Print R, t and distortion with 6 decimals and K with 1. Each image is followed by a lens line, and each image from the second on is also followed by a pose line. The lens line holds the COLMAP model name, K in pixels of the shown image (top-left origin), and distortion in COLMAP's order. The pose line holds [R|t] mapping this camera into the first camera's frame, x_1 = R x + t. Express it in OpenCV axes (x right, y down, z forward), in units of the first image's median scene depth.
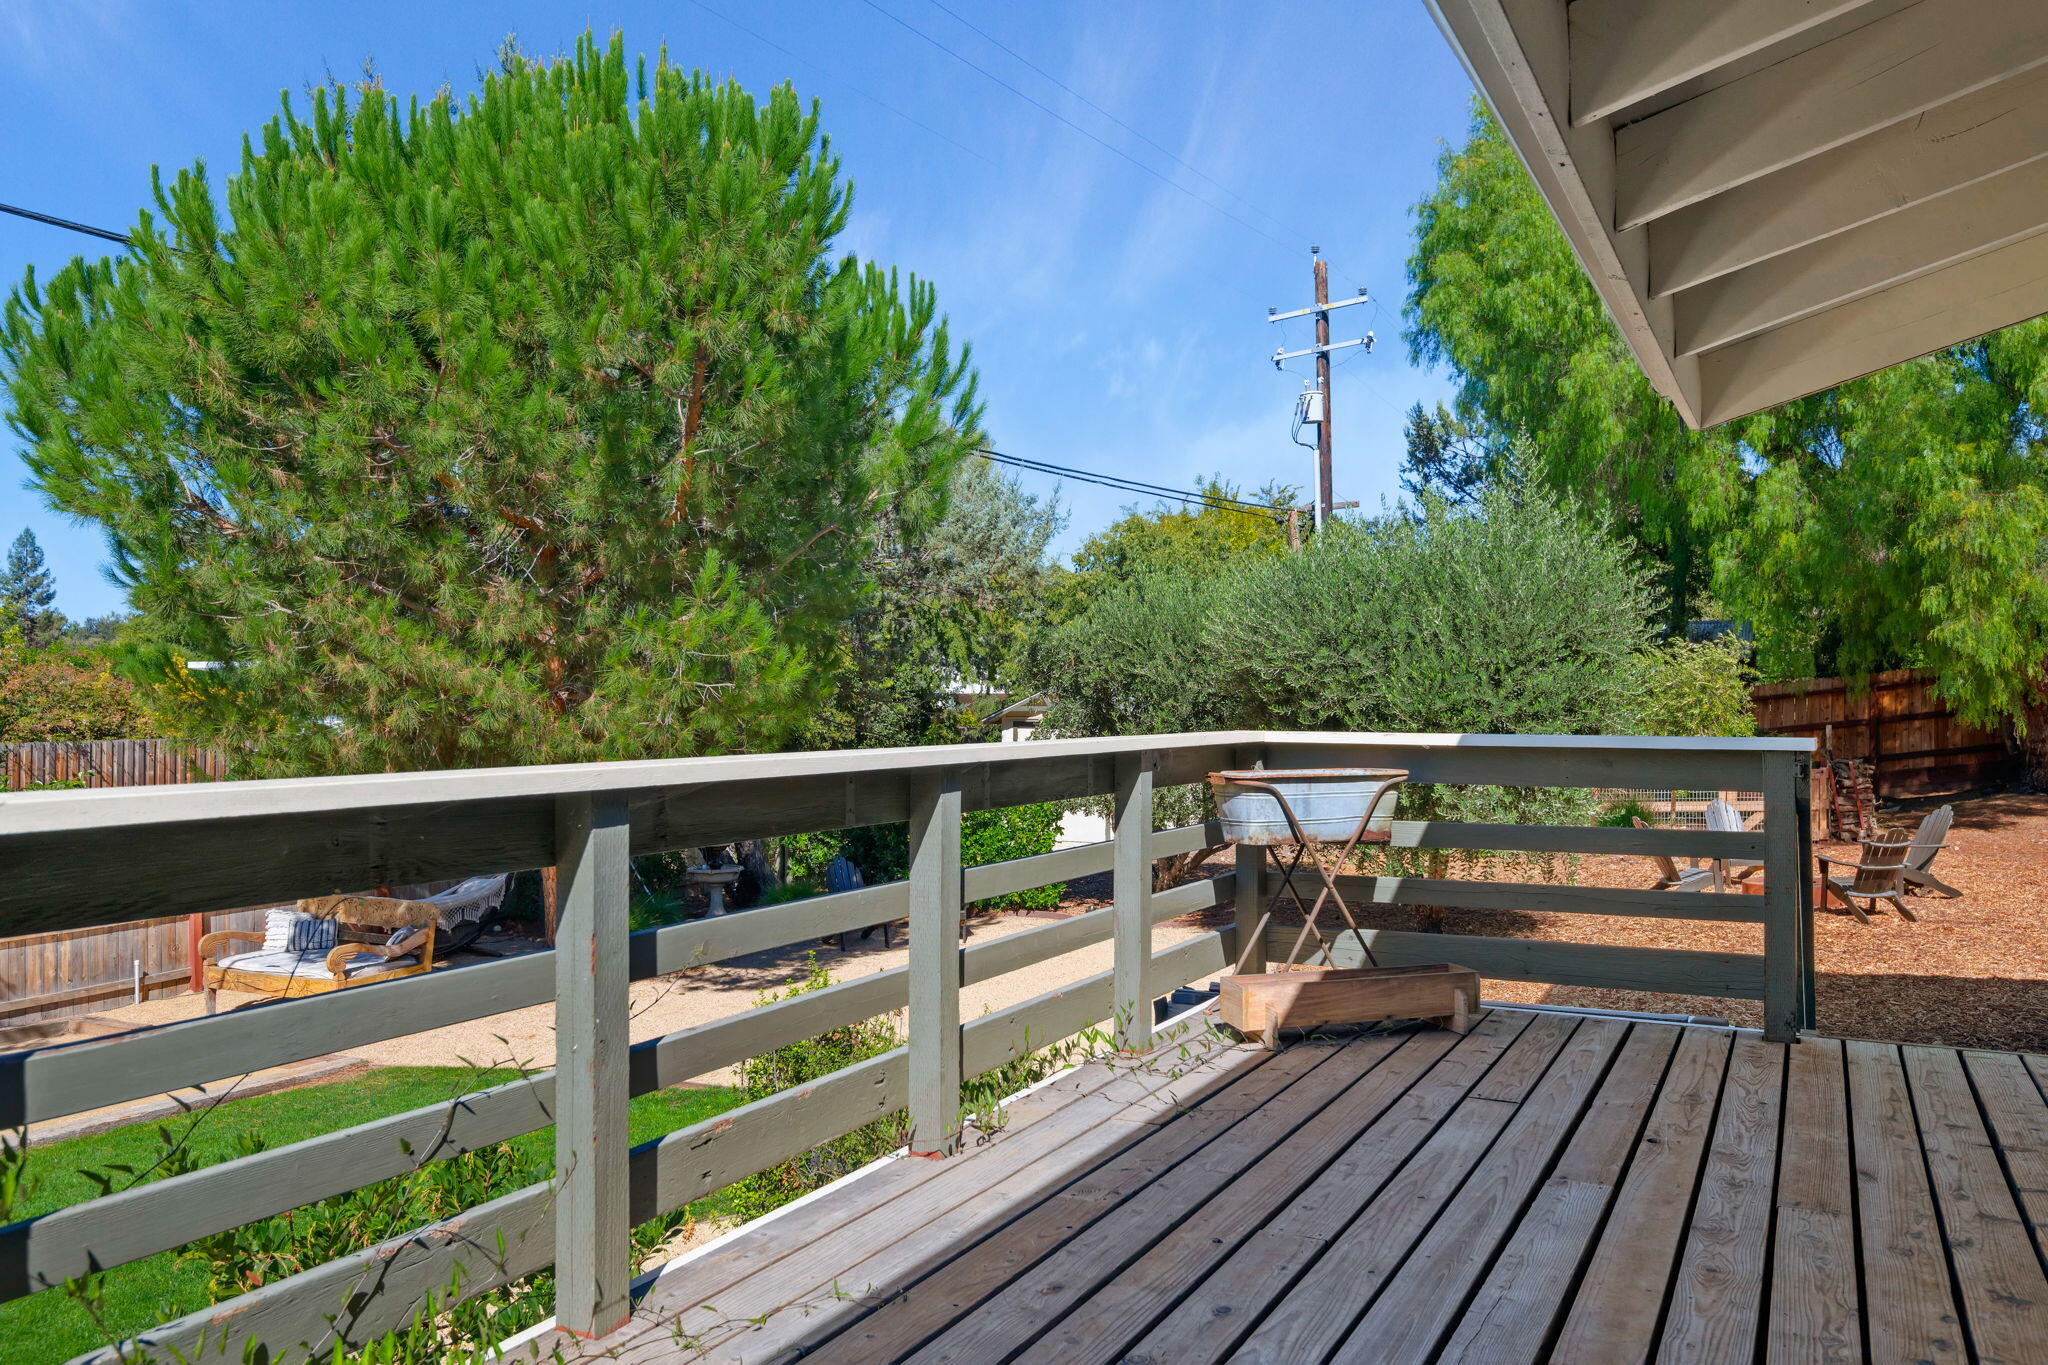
lens RADIAL K [[1538.0, 0, 1024.0], [0, 1538.0, 682.5], [0, 0, 1]] dist [0.025342, -0.000114]
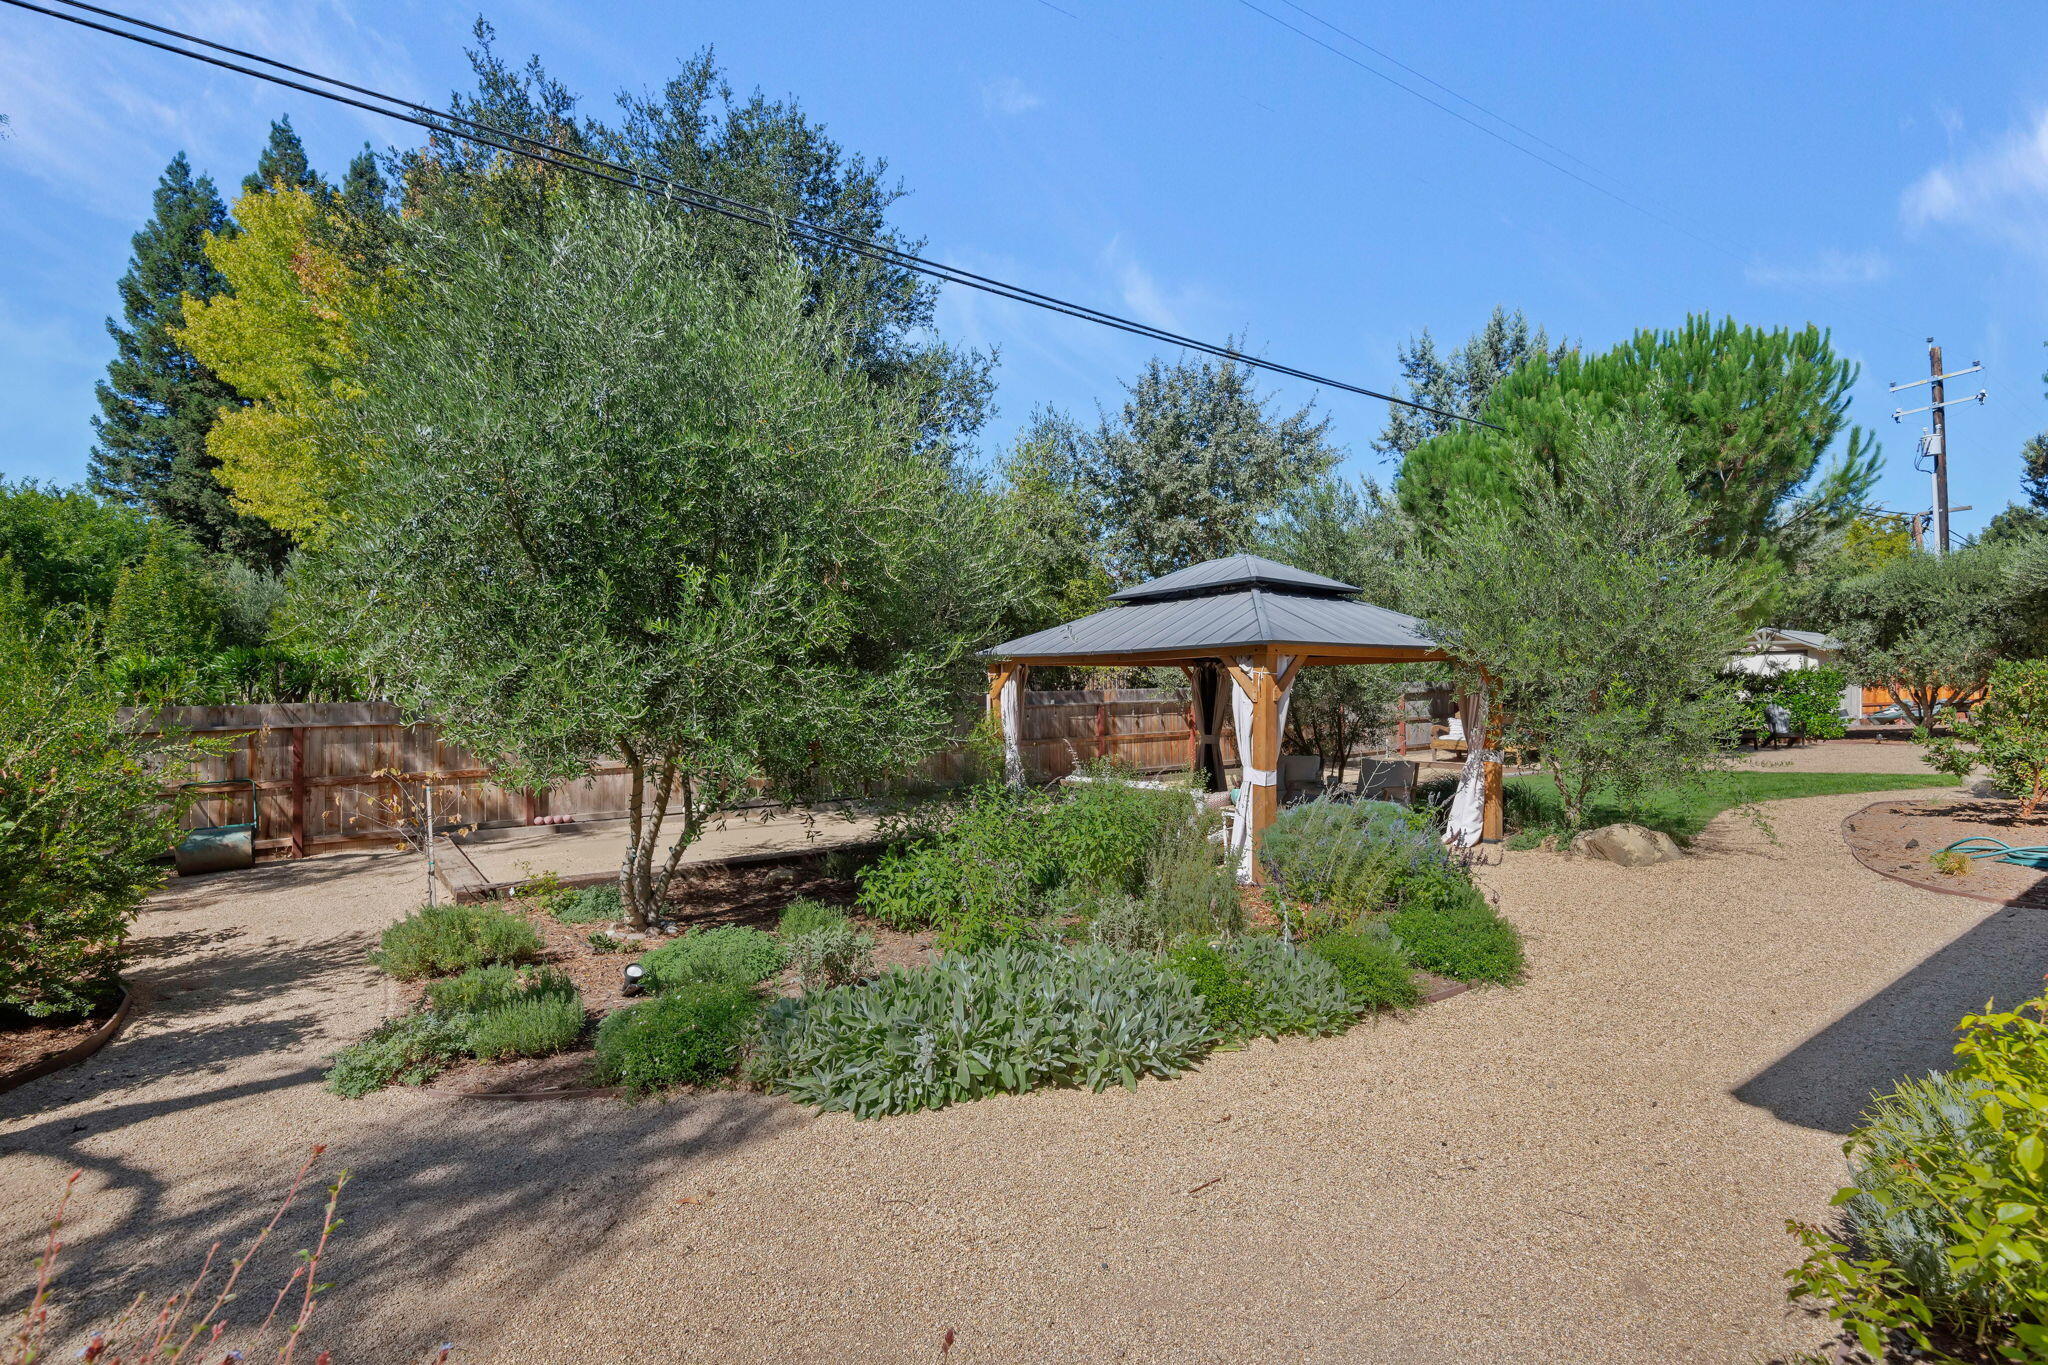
lens RADIAL K [[1004.7, 0, 1024.0], [0, 1004.7, 682.5], [0, 0, 1]] dist [-0.002339, -0.001136]
pose [[0.899334, -0.008804, -0.437175, -0.346419], [0.012473, 0.999907, 0.005523, 0.066093], [0.437085, -0.010420, 0.899360, -0.496708]]
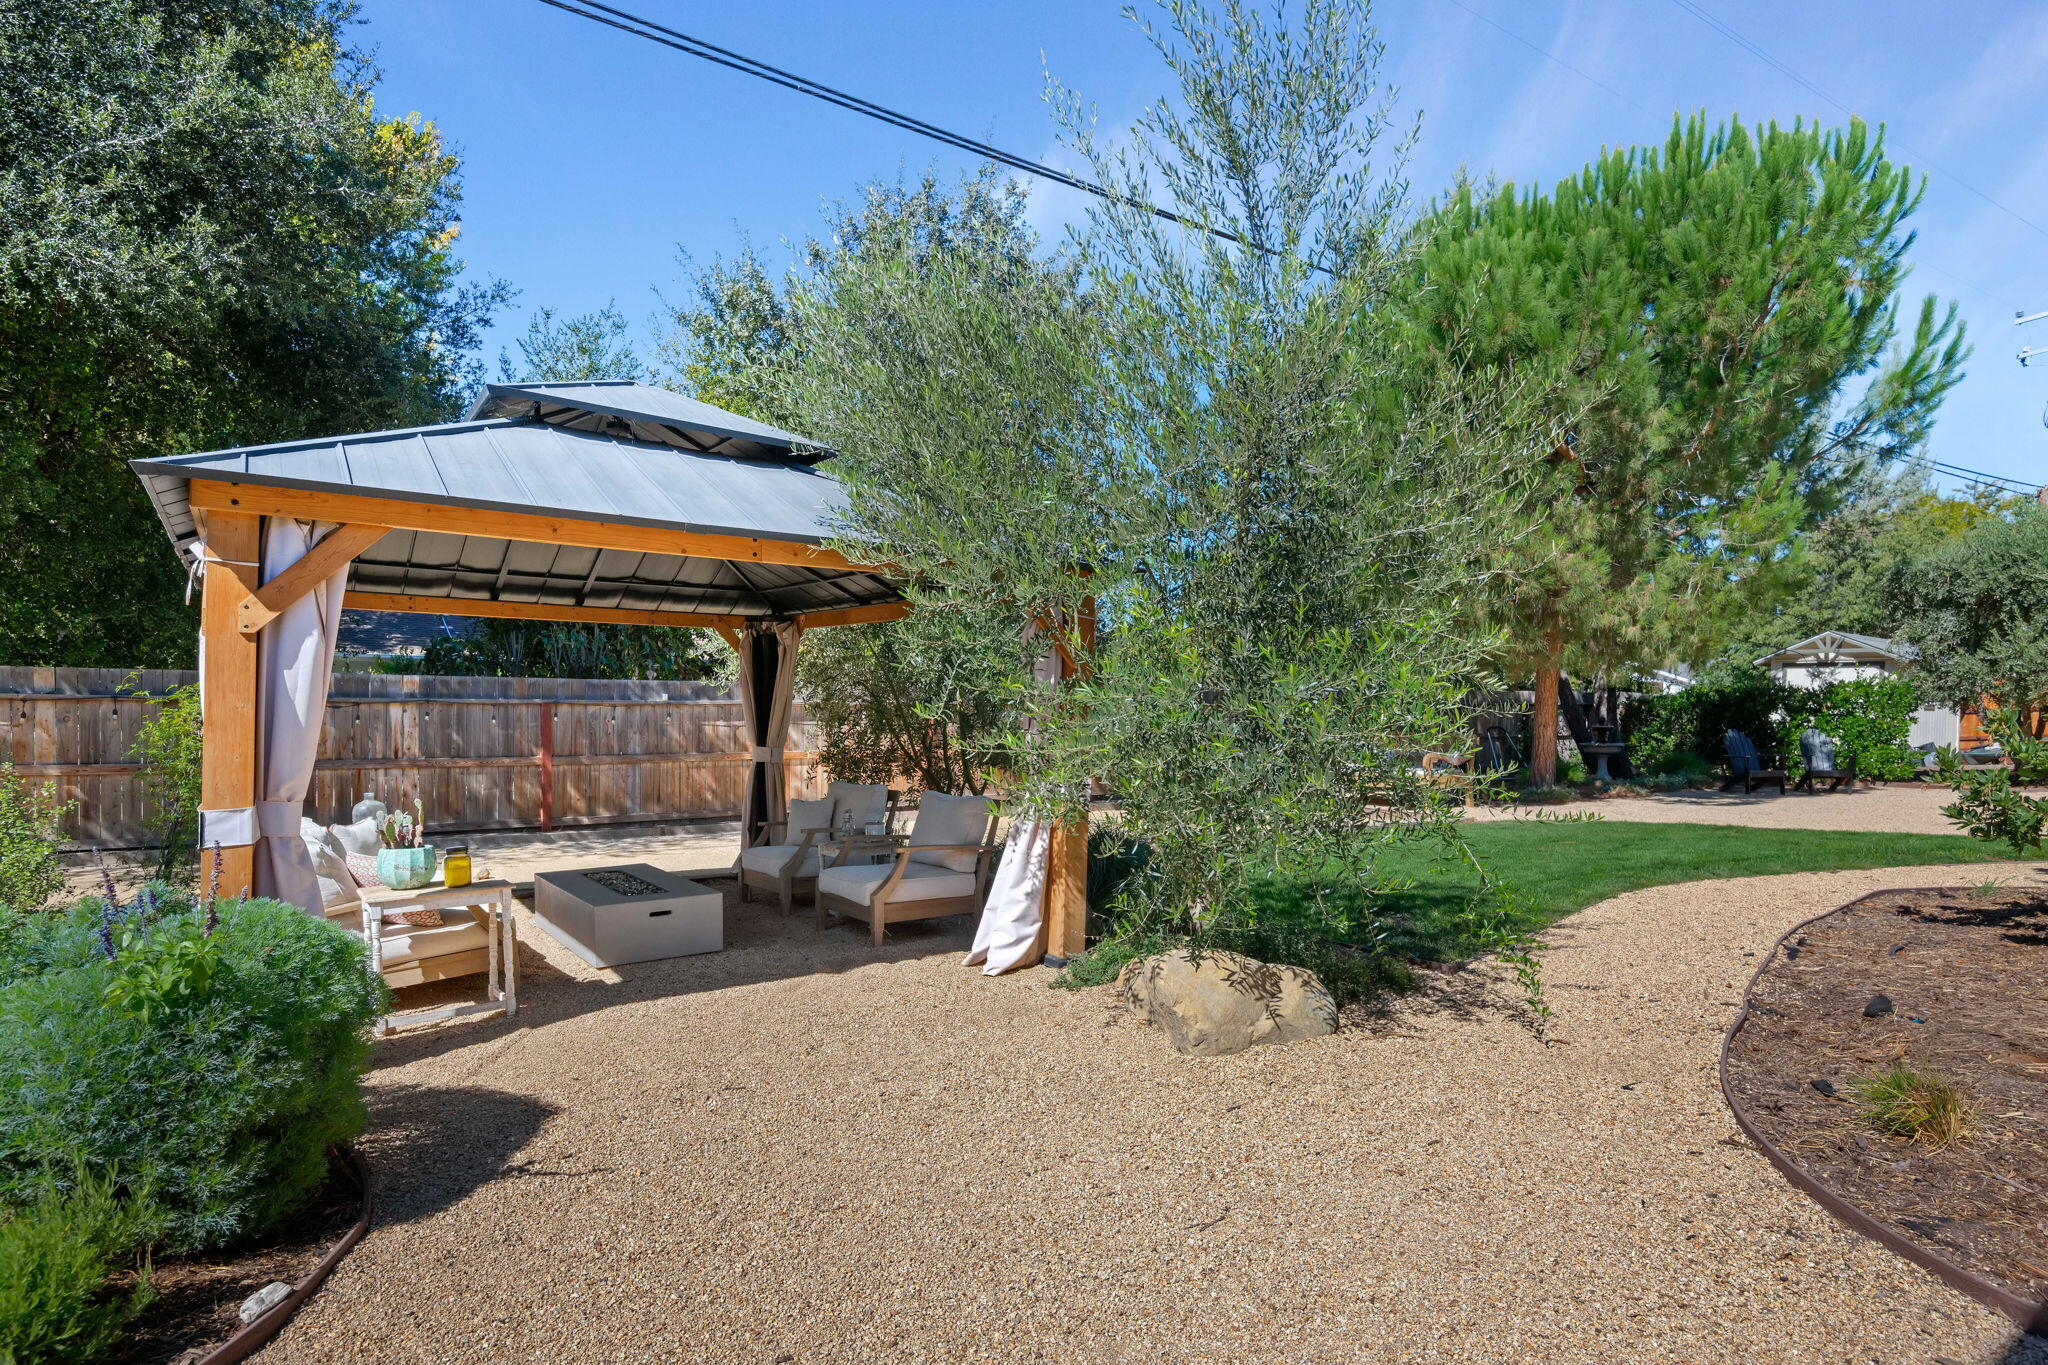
lens RADIAL K [[1159.6, 0, 1021.3], [0, 1159.6, 733.6], [0, 0, 1]] dist [-0.007299, -0.002562]
pose [[0.897241, 0.020749, -0.441053, -0.229275], [-0.007456, 0.999465, 0.031852, 0.088381], [0.441478, -0.025291, 0.896916, -0.170860]]
